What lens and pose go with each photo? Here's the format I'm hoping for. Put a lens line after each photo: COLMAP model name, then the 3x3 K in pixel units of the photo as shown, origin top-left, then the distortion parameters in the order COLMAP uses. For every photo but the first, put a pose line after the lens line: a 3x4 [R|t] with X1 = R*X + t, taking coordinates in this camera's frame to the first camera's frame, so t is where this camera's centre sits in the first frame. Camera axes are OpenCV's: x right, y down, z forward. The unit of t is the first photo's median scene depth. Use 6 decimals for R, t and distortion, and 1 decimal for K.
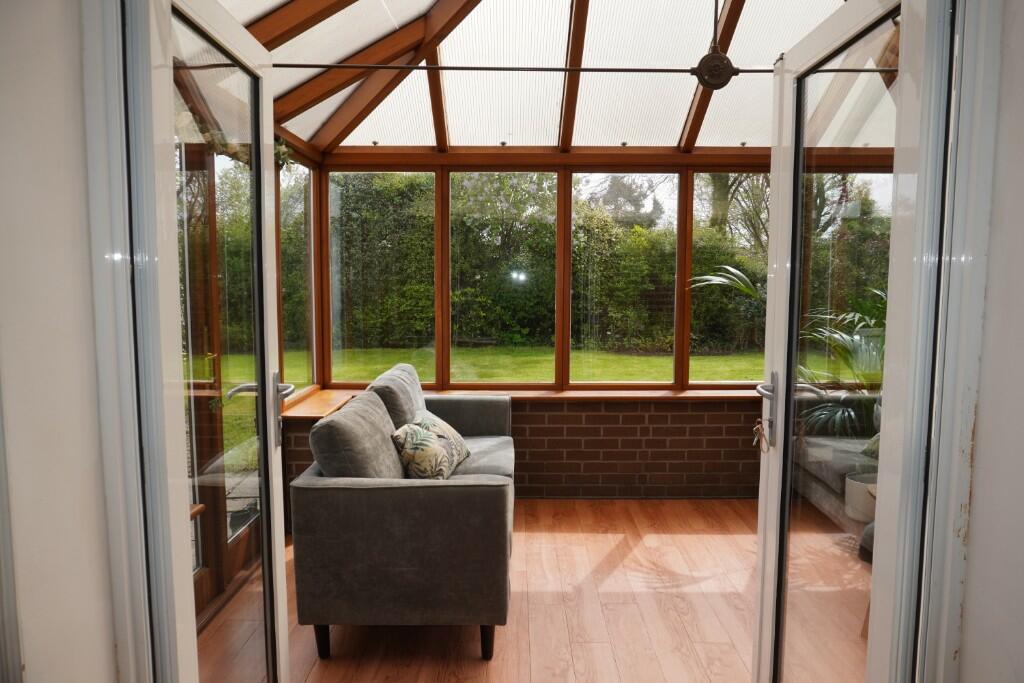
lens RADIAL K [[689.1, 0, 512.0], [0, 689.1, 341.5], [0, 0, 1]] dist [-0.051664, 0.030494]
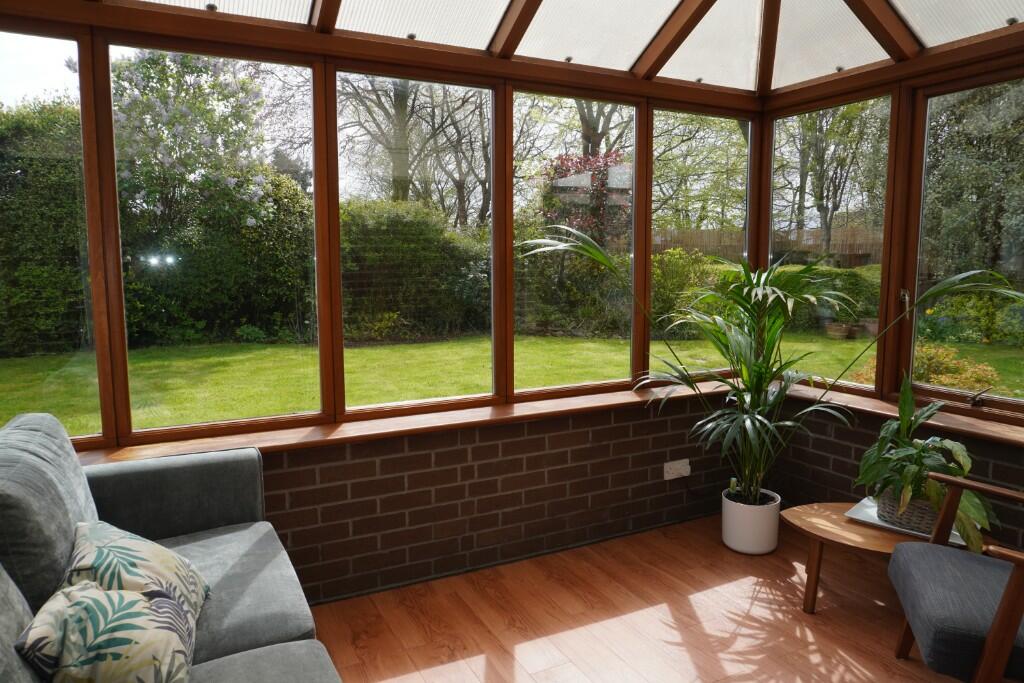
lens RADIAL K [[689.1, 0, 512.0], [0, 689.1, 341.5], [0, 0, 1]] dist [-0.051664, 0.030494]
pose [[0.887551, -0.058522, 0.456977, -0.066368], [0.047895, 0.998245, 0.034815, -0.017409], [-0.458212, -0.009013, 0.888797, 0.386197]]
